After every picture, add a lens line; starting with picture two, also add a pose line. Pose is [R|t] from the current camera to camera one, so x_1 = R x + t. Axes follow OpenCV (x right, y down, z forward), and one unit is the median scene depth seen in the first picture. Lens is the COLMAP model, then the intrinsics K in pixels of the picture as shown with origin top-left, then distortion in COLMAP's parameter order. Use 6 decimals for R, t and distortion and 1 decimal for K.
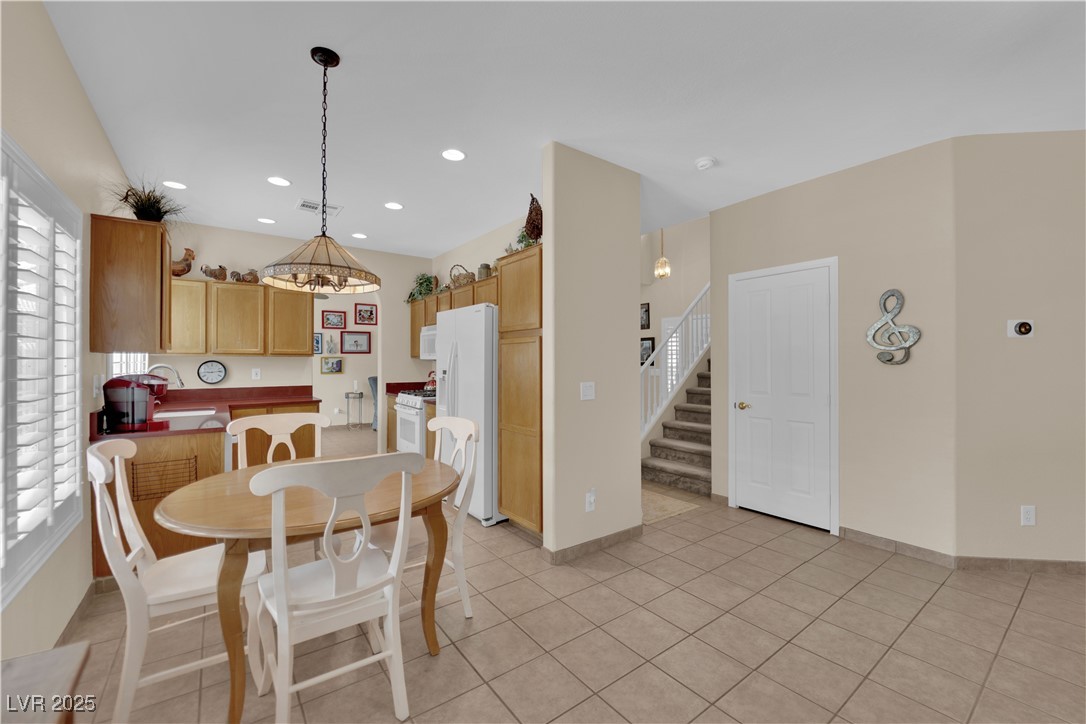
lens RADIAL K [[442.5, 0, 552.7], [0, 442.5, 361.0], [0, 0, 1]] dist [-0.011689, -0.002199]
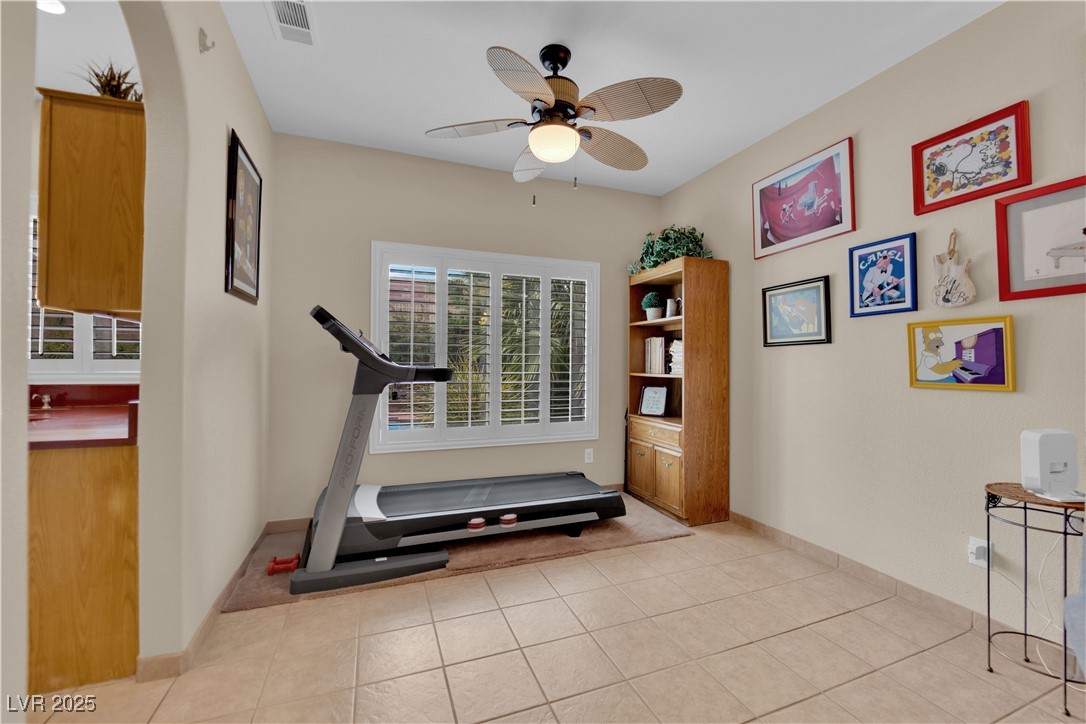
lens RADIAL K [[442.5, 0, 545.5], [0, 442.5, 360.2], [0, 0, 1]] dist [-0.011689, -0.002199]
pose [[-0.276868, -0.006860, -0.960883, -0.370949], [-0.006152, 0.999967, -0.005366, 0.028544], [0.960888, 0.004426, -0.276901, 1.511452]]
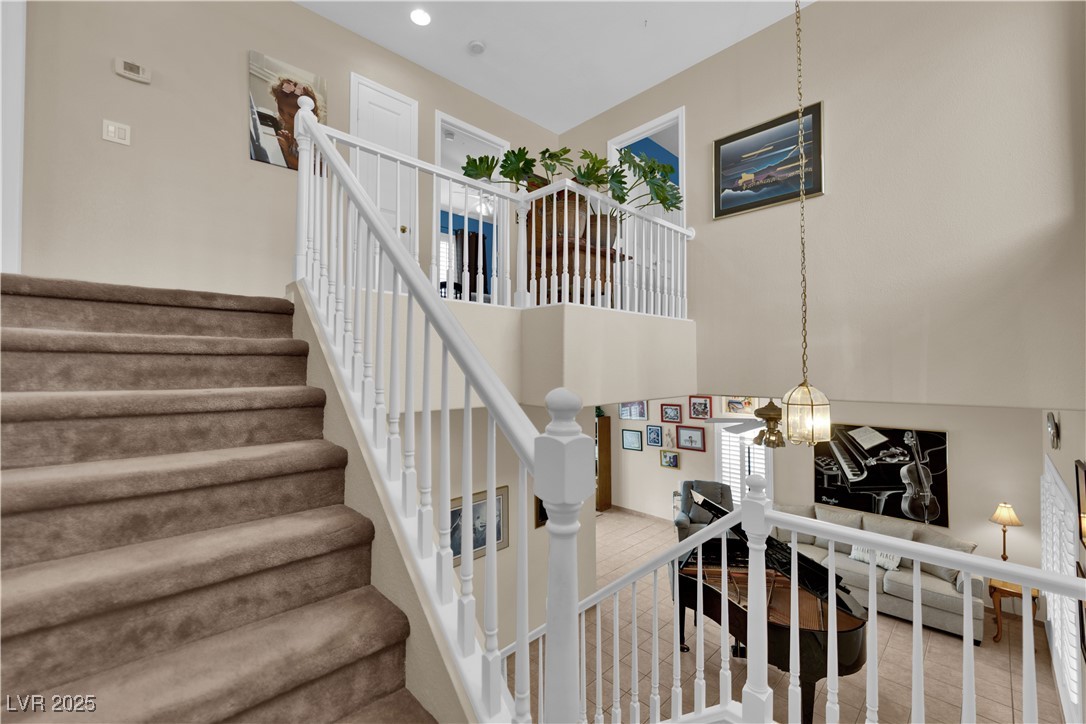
lens RADIAL K [[442.5, 0, 545.3], [0, 442.5, 355.1], [0, 0, 1]] dist [-0.011689, -0.002199]
pose [[0.118170, -0.031328, -0.992499, 0.821565], [0.003212, 0.999509, -0.031167, -0.346411], [0.992988, 0.000496, 0.118213, 1.074033]]
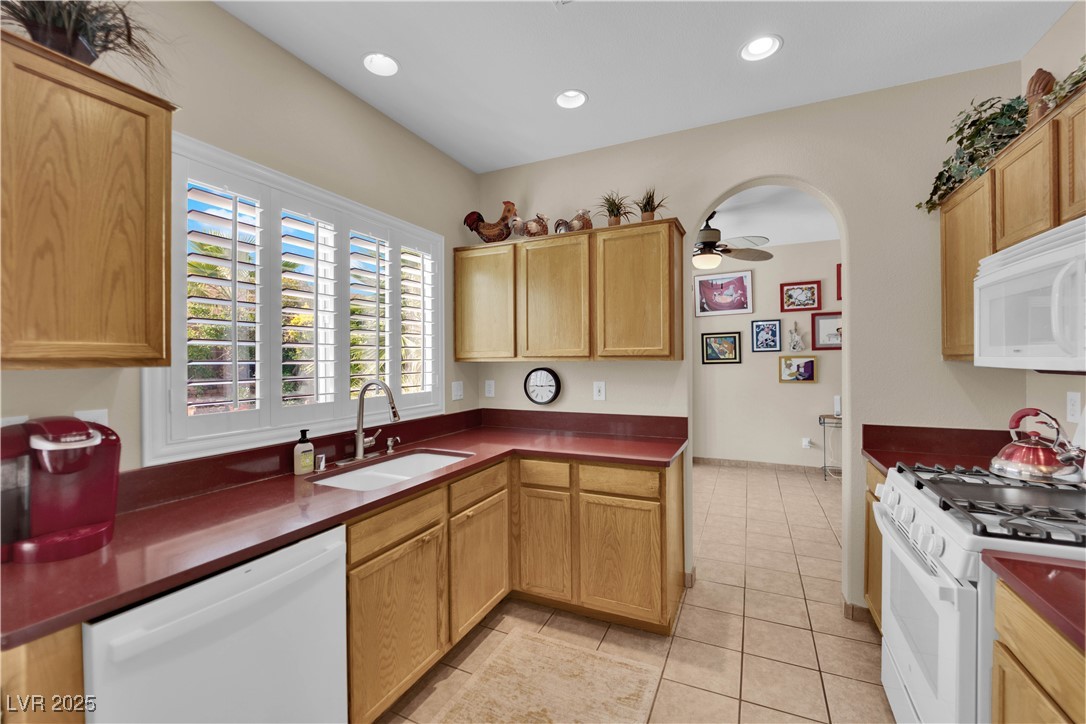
lens RADIAL K [[442.5, 0, 546.9], [0, 442.5, 361.5], [0, 0, 1]] dist [-0.011689, -0.002199]
pose [[0.465756, -0.001531, -0.884912, -0.198365], [0.010190, 0.999941, 0.003633, -0.012558], [0.884854, -0.010709, 0.465745, 0.698003]]
